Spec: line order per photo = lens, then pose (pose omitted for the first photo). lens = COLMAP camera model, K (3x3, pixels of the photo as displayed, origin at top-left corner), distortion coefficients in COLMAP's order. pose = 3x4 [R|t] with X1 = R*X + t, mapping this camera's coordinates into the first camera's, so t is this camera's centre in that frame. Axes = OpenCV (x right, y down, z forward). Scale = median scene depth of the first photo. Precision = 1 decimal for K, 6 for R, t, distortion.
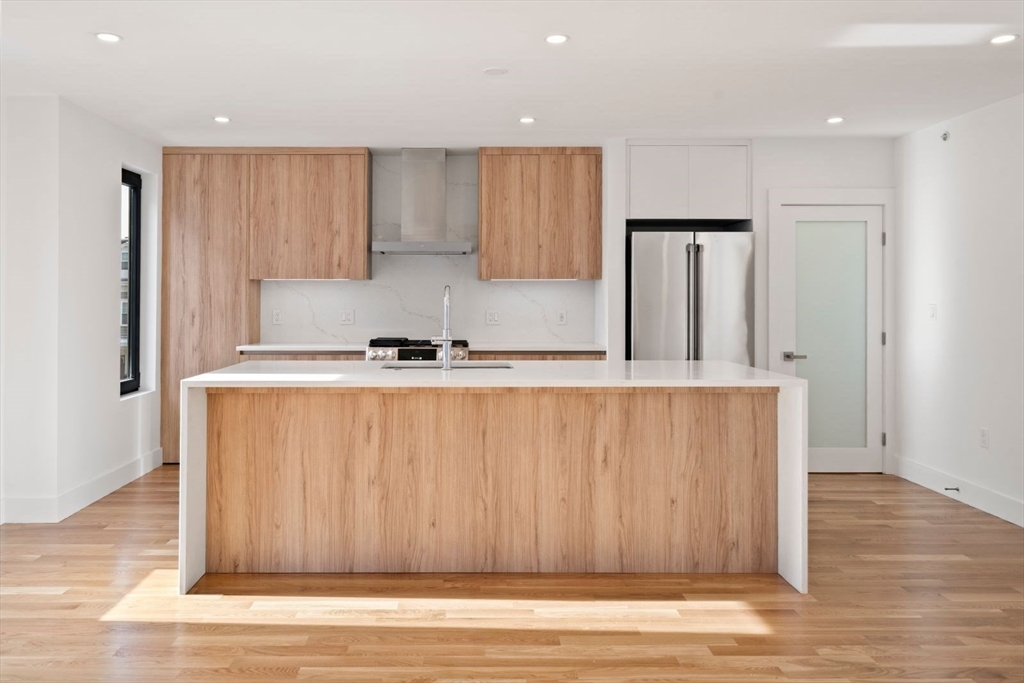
lens RADIAL K [[744.0, 0, 467.3], [0, 744.0, 311.5], [0, 0, 1]] dist [-0.003846, 0.005995]
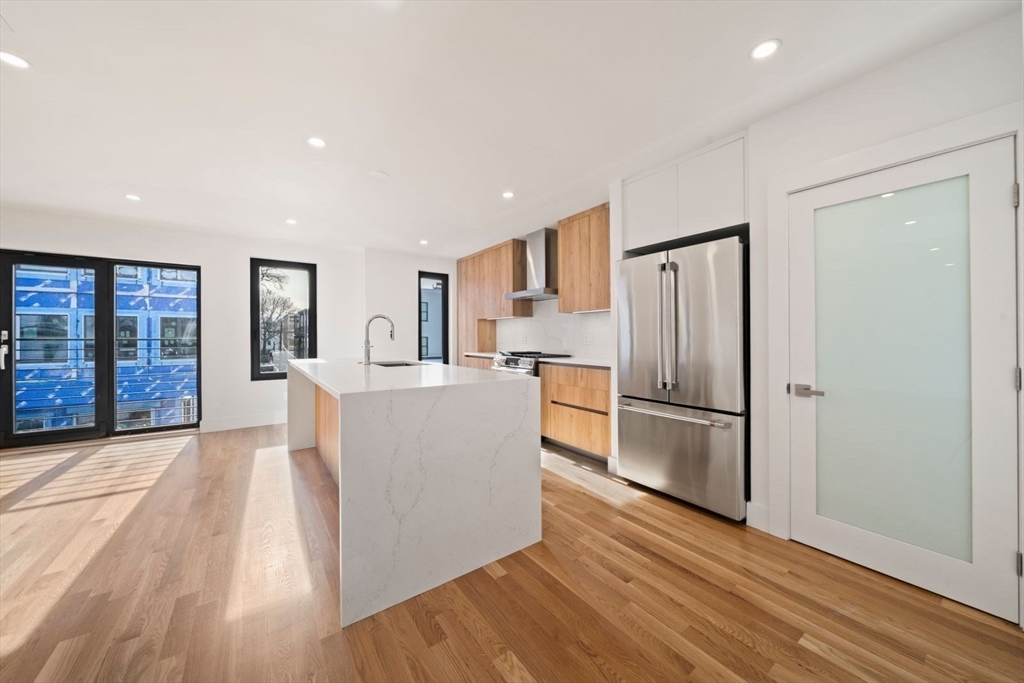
lens RADIAL K [[349.1, 0, 510.6], [0, 349.1, 344.7], [0, 0, 1]] dist [0.000508, 0.000485]
pose [[0.600435, 0.016182, -0.799510, 0.509532], [-0.005292, 0.999854, 0.016262, 0.009153], [0.799656, -0.005533, 0.600433, 0.517351]]
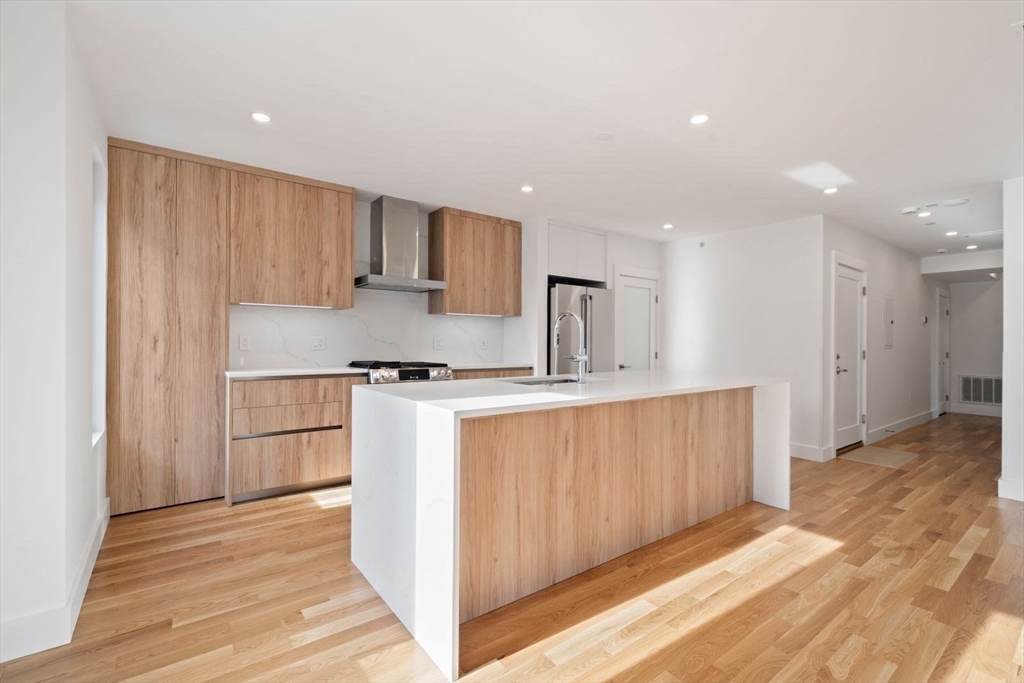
lens RADIAL K [[449.5, 0, 495.4], [0, 449.5, 351.6], [0, 0, 1]] dist [0.001379, -0.001118]
pose [[0.806677, -0.007344, 0.590947, -0.363369], [0.001214, 0.999941, 0.010769, 0.014311], [-0.590992, -0.007970, 0.806638, 0.341066]]
